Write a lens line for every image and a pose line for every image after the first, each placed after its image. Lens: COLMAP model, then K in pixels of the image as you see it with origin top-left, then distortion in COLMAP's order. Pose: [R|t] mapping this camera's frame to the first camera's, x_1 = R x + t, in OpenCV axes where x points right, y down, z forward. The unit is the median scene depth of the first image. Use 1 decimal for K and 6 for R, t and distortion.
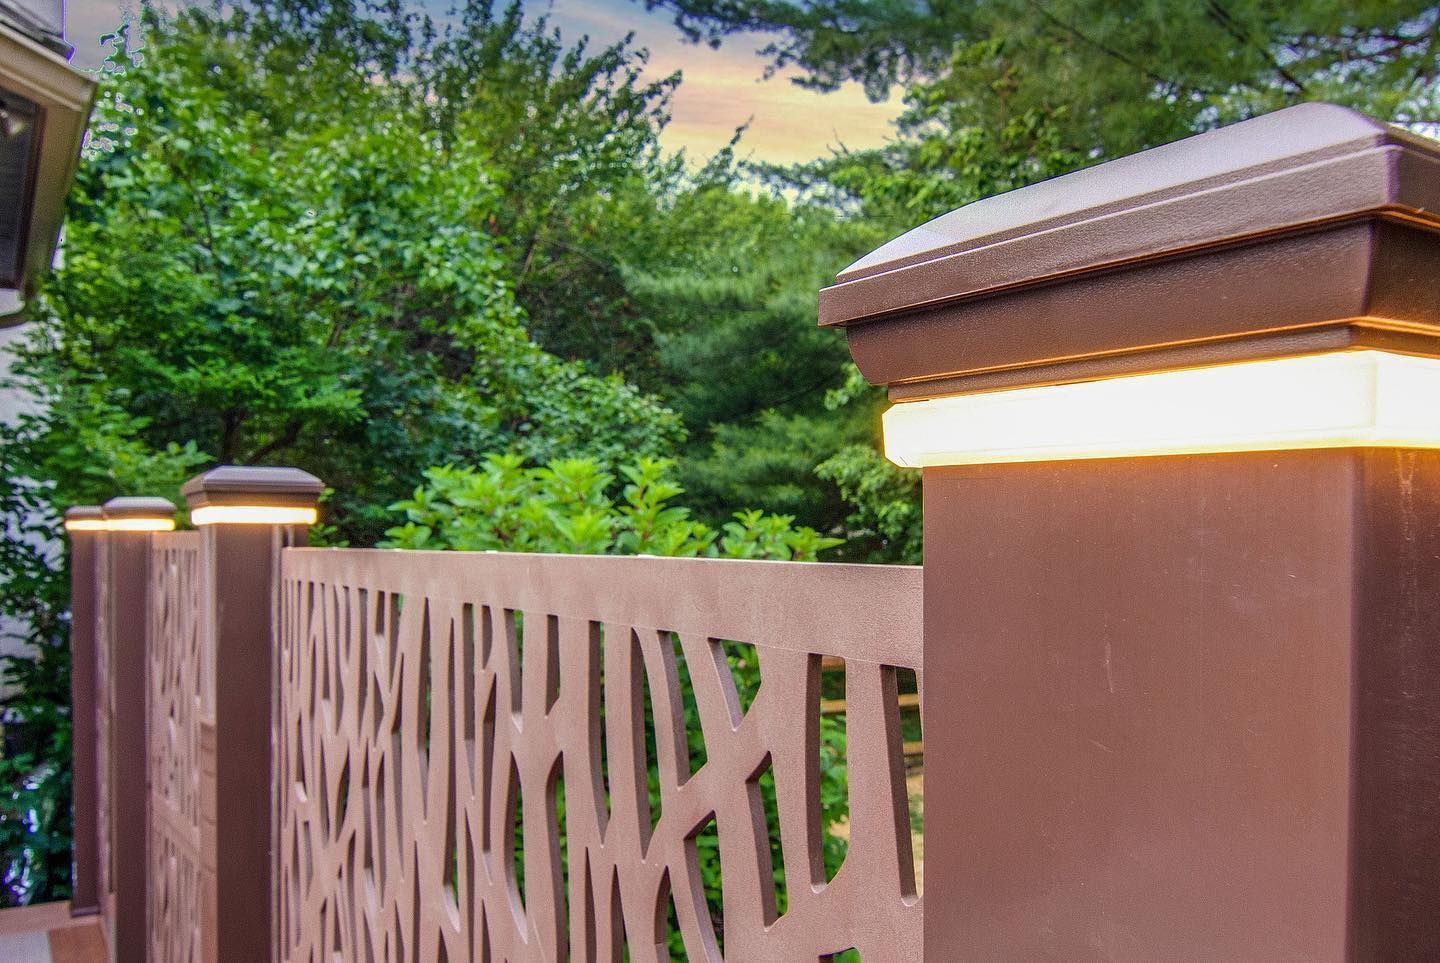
lens RADIAL K [[1138.6, 0, 715.4], [0, 1138.6, 533.0], [0, 0, 1]] dist [0.021067, -0.067738]
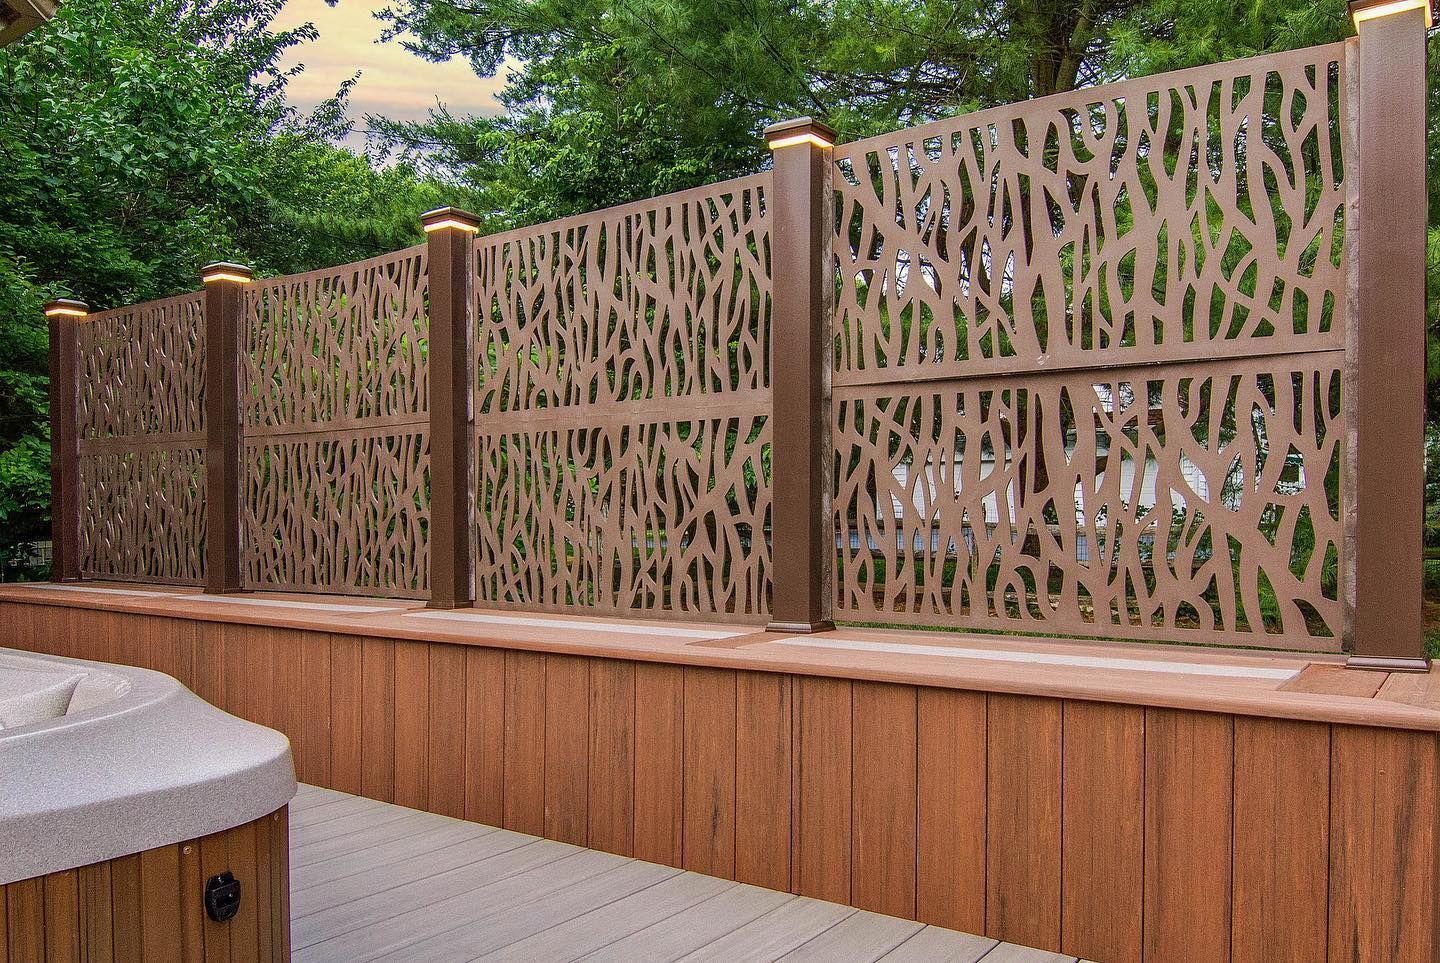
lens RADIAL K [[1138.6, 0, 715.4], [0, 1138.6, 533.0], [0, 0, 1]] dist [0.021067, -0.067738]
pose [[0.930427, -0.007936, 0.366392, -0.074170], [0.001423, 0.999836, 0.018042, 0.058118], [-0.366475, -0.016265, 0.930286, -0.151814]]
